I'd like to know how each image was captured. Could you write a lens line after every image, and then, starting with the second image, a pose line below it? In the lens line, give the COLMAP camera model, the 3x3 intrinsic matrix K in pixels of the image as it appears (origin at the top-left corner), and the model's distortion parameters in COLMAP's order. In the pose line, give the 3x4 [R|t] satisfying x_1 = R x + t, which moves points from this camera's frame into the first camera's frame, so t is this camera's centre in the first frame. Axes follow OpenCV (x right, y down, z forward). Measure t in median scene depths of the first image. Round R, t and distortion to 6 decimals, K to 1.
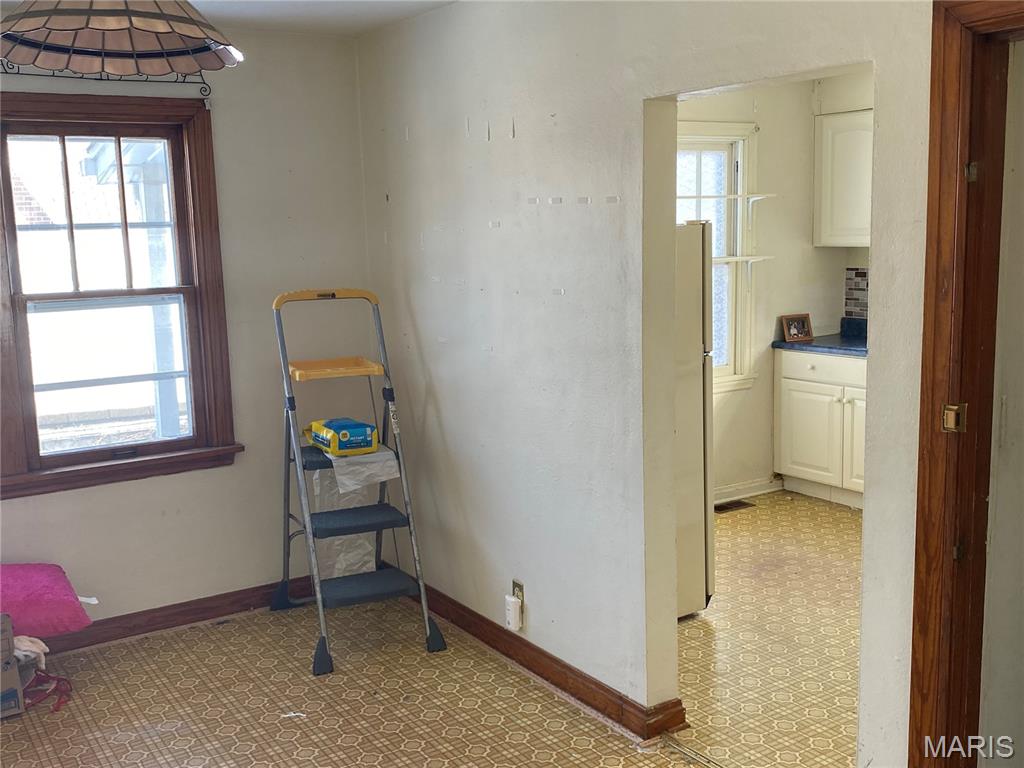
lens RADIAL K [[1070.0, 0, 512.0], [0, 1070.0, 384.0], [0, 0, 1]] dist [0.180477, 0.000359]
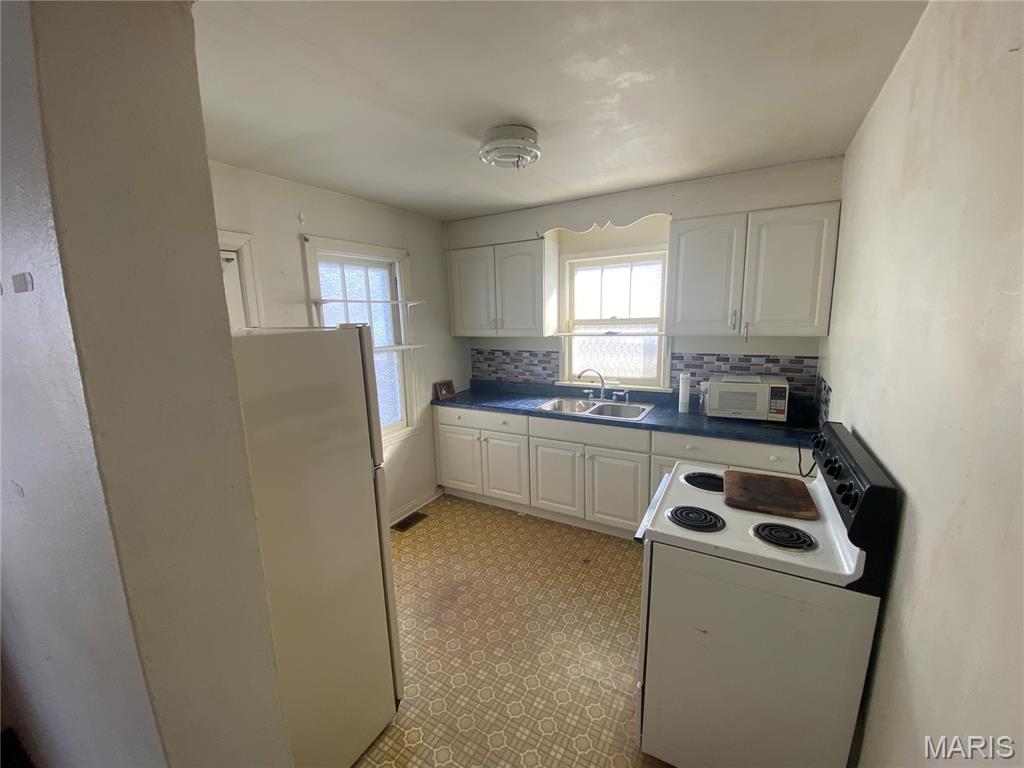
lens RADIAL K [[402.1, 0, 522.6], [0, 402.1, 370.8], [0, 0, 1]] dist [0.013708, -0.000157]
pose [[0.880265, -0.068736, 0.469478, 0.121932], [0.075152, 0.997159, 0.005084, -0.093116], [-0.468493, 0.030807, 0.882930, 0.578309]]
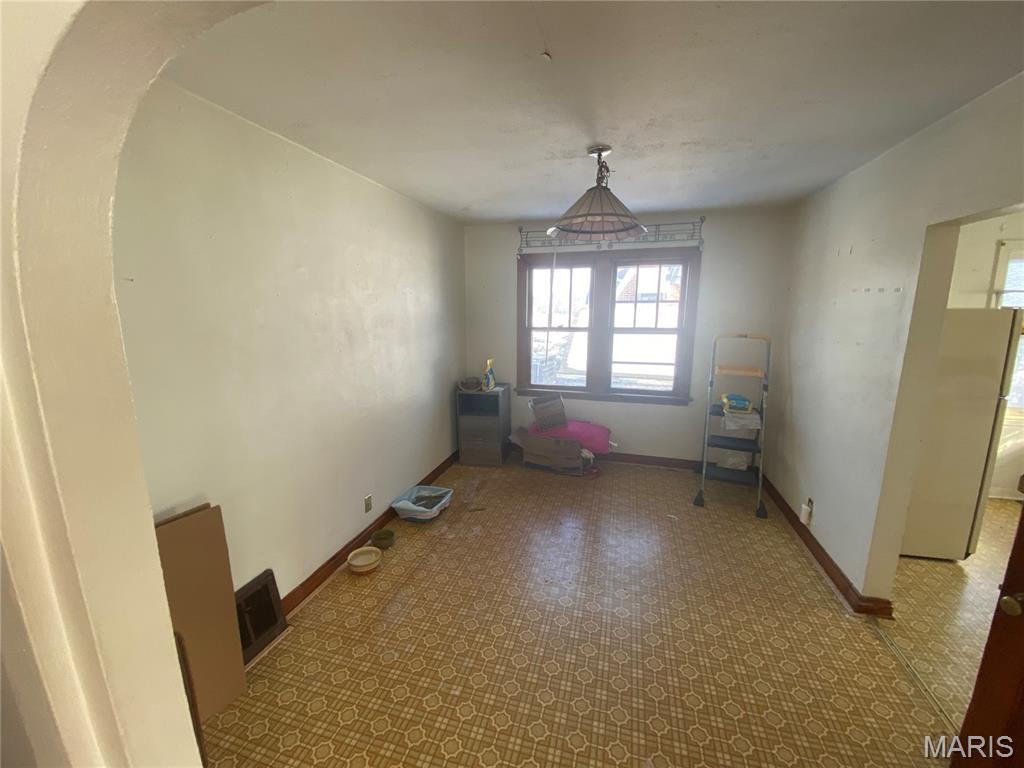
lens RADIAL K [[426.5, 0, 512.0], [0, 426.5, 384.0], [0, 0, 1]] dist [0.013807, -0.000512]
pose [[0.671142, 0.167738, -0.722103, 0.141232], [-0.130191, 0.985596, 0.107942, -0.021103], [0.729807, 0.021567, 0.683313, 0.105191]]
